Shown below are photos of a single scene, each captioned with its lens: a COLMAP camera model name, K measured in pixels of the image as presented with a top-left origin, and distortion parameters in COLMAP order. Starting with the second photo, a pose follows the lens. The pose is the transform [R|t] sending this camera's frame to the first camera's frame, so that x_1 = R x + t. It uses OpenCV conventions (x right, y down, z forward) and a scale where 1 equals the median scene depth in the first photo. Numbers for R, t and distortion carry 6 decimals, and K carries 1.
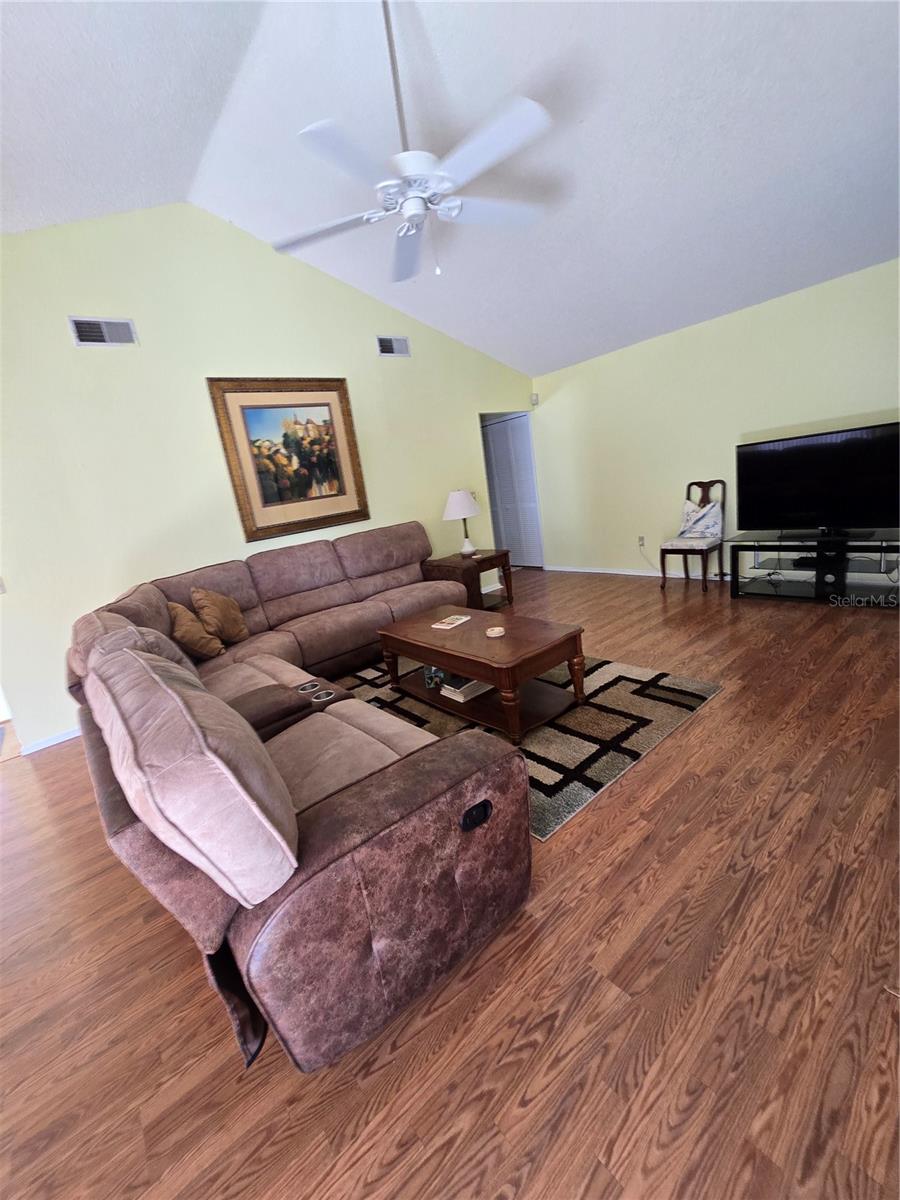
lens RADIAL K [[490.2, 0, 447.1], [0, 490.2, 605.0], [0, 0, 1]] dist [-0.007486, 0.000195]
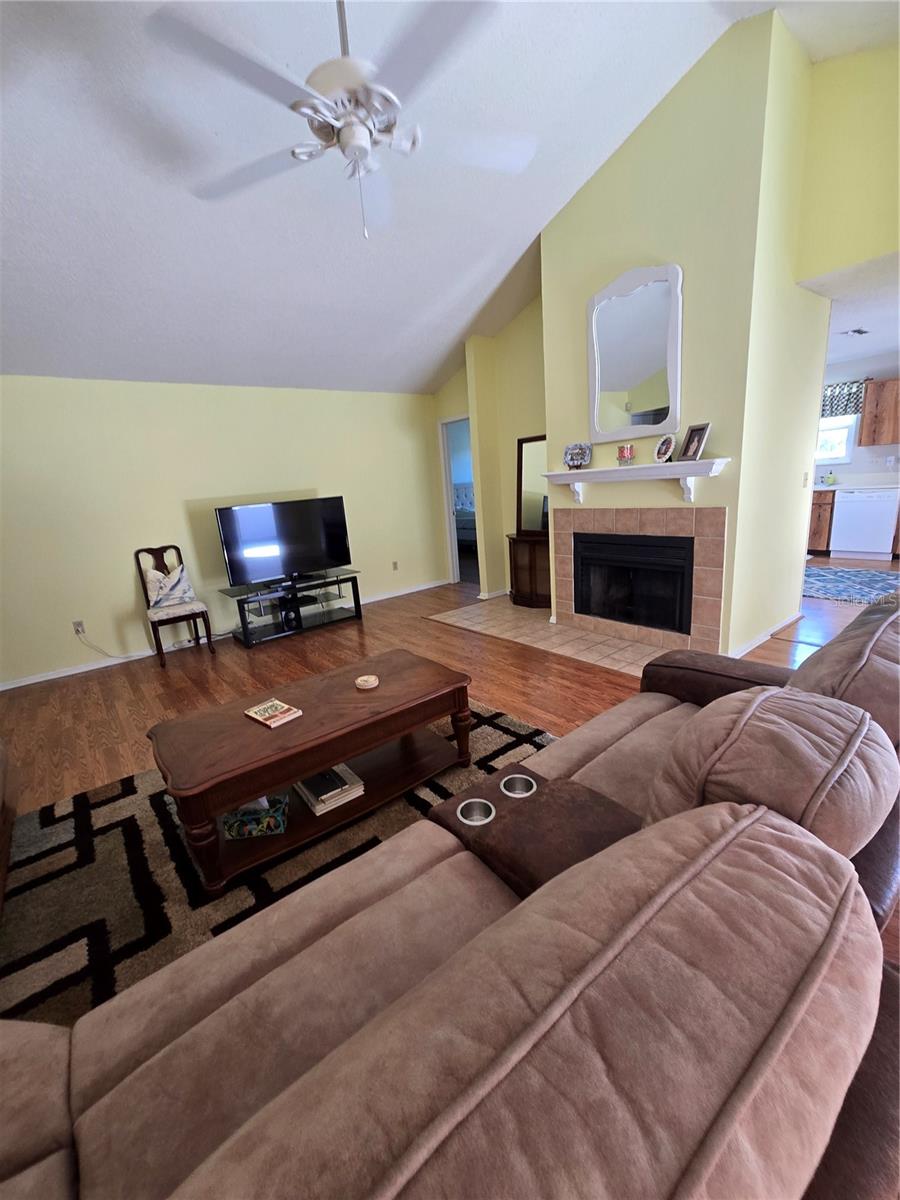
lens RADIAL K [[490.2, 0, 443.4], [0, 490.2, 602.5], [0, 0, 1]] dist [-0.007486, 0.000195]
pose [[0.025809, -0.094890, 0.995153, -0.633969], [0.316474, 0.945059, 0.081906, -0.087526], [-0.948250, 0.312826, 0.054421, 0.724842]]
